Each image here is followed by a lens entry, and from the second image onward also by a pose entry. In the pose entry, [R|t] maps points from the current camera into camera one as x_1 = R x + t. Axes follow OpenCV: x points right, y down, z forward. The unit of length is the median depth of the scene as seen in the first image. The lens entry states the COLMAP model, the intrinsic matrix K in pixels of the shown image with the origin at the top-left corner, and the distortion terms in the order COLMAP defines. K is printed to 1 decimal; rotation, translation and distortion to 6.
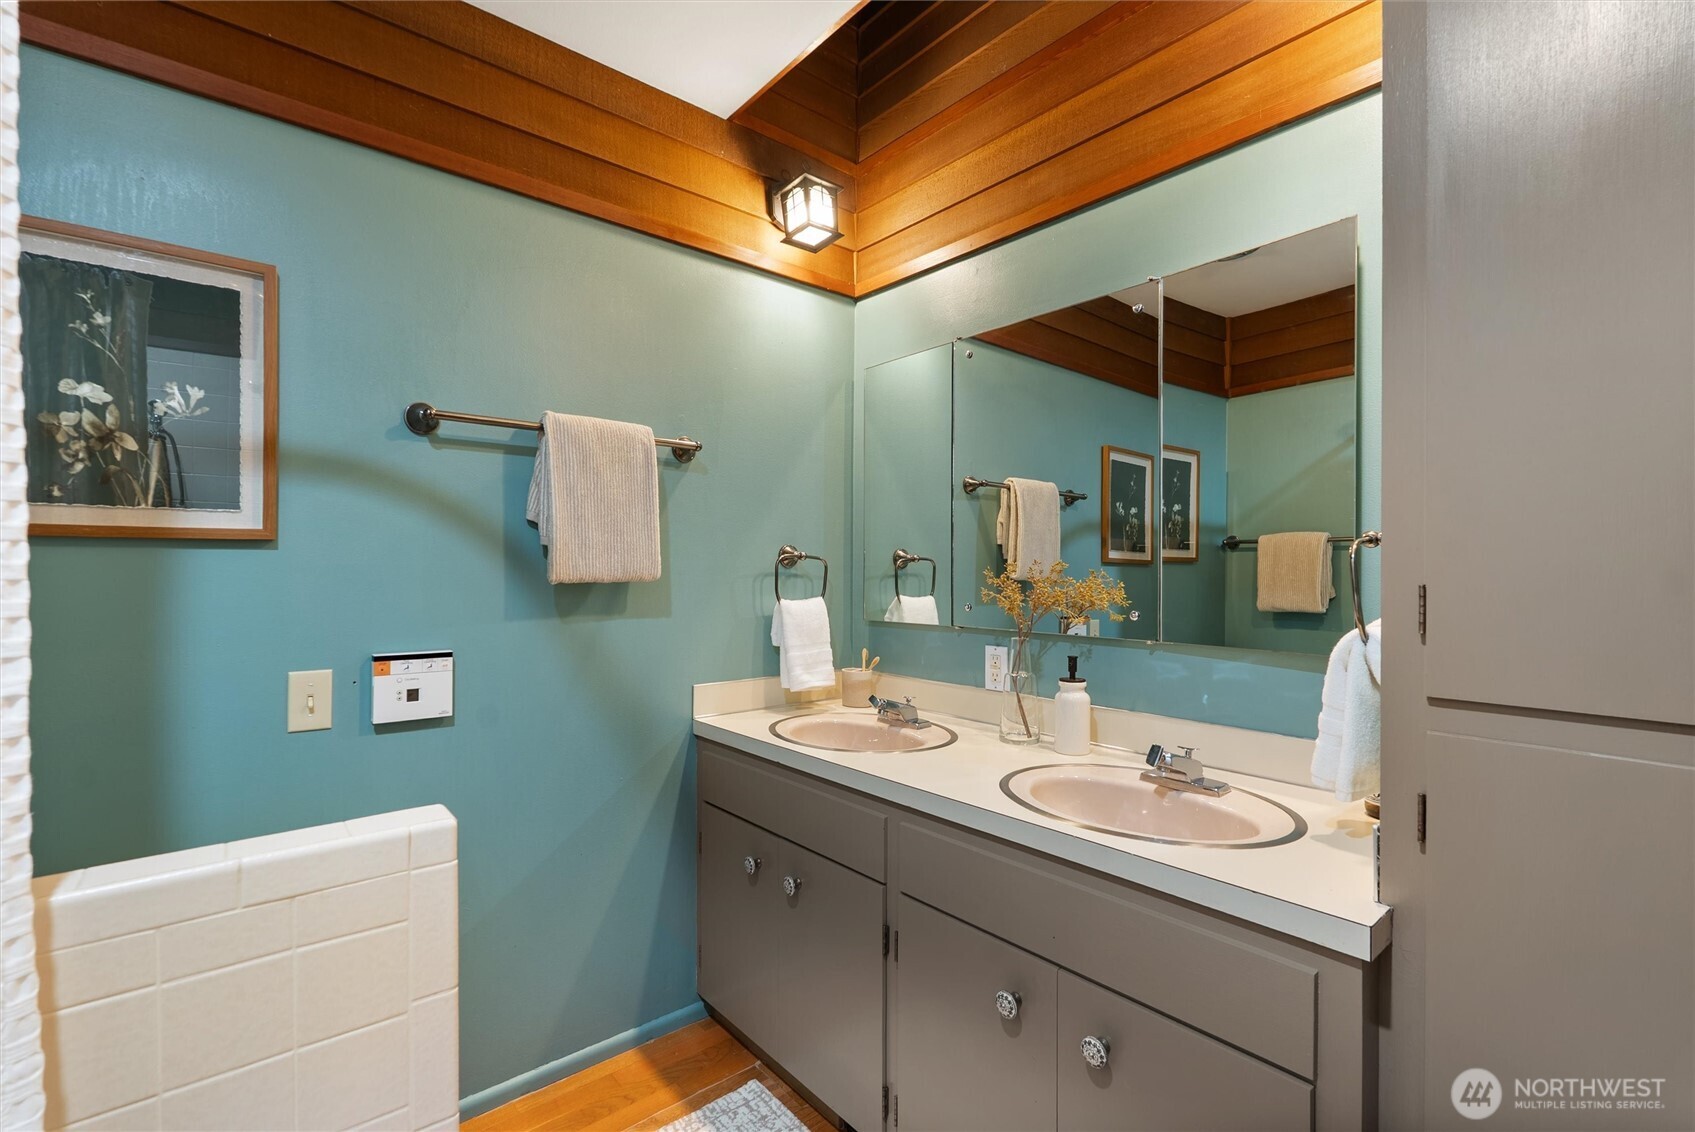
lens RADIAL K [[753.7, 0, 849.5], [0, 753.7, 571.5], [0, 0, 1]] dist [-0.002983, -0.000753]
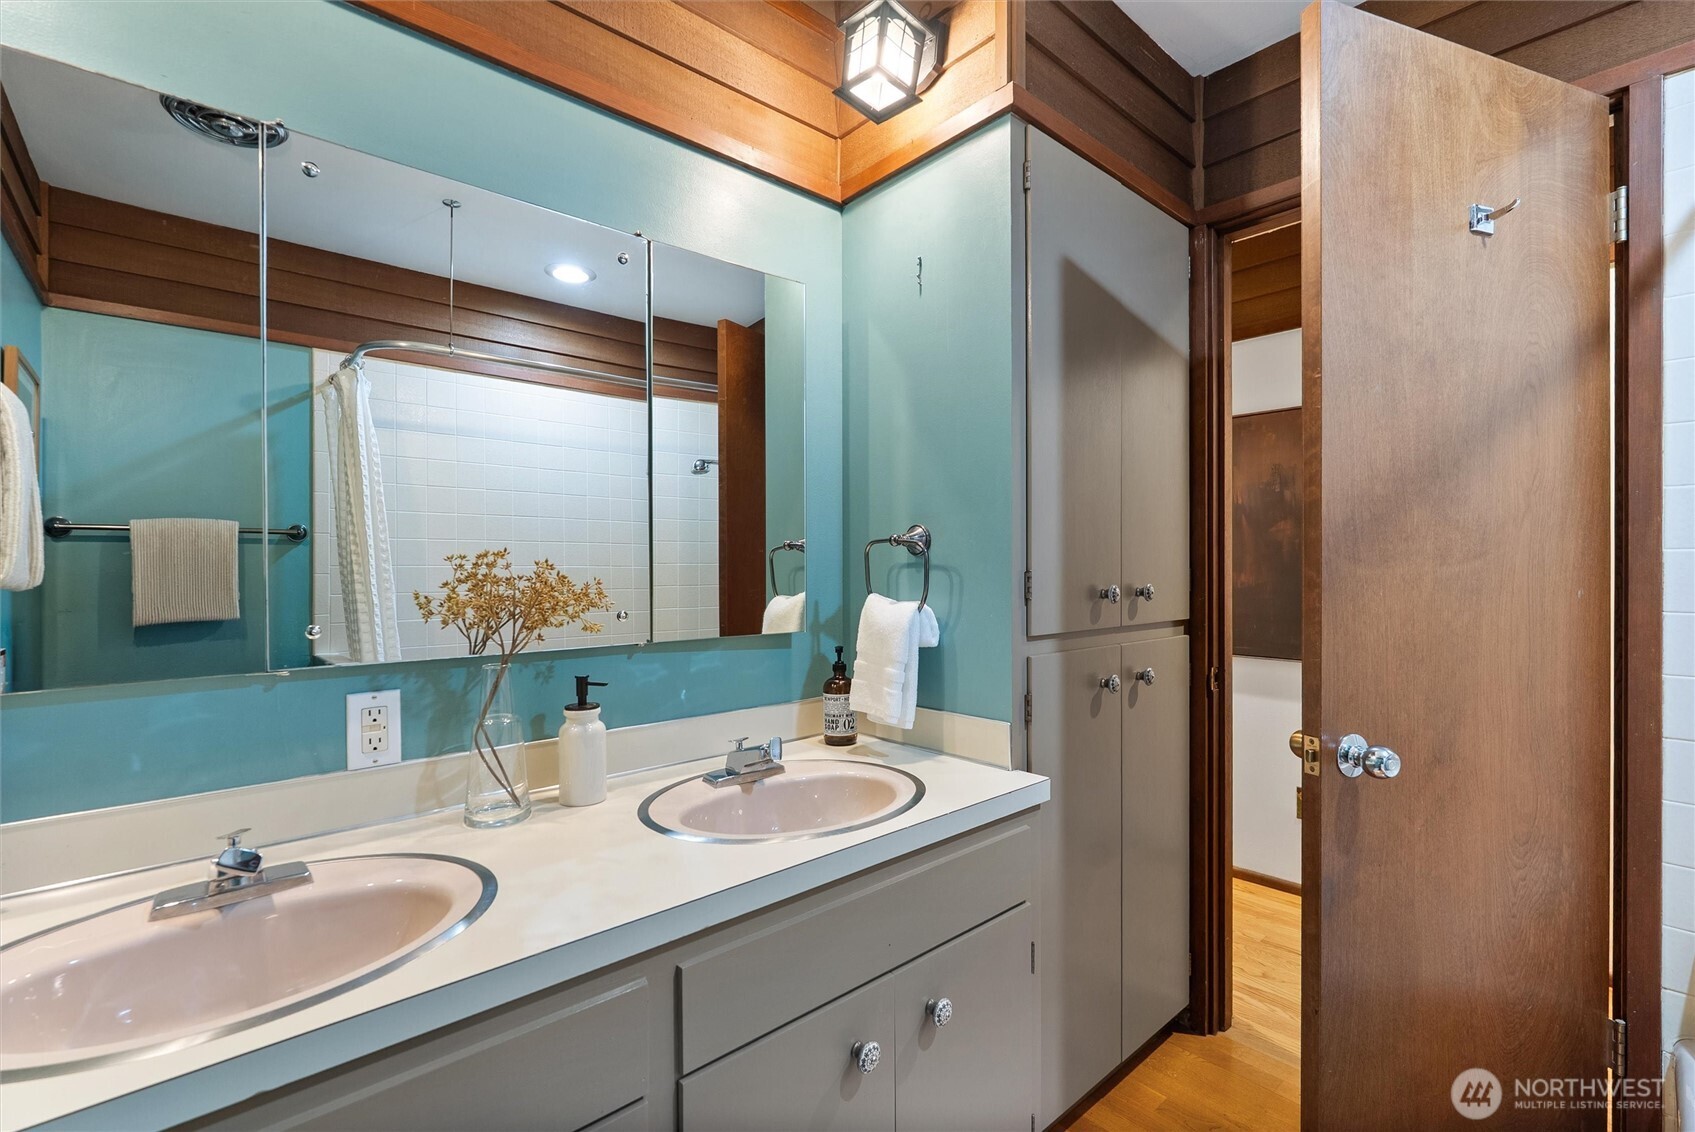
lens RADIAL K [[753.7, 0, 849.5], [0, 753.7, 571.5], [0, 0, 1]] dist [-0.002983, -0.000753]
pose [[-0.029414, -0.007283, 0.999541, -0.472501], [0.007473, 0.999944, 0.007506, 0.003069], [-0.999539, 0.007691, -0.029358, 0.745578]]
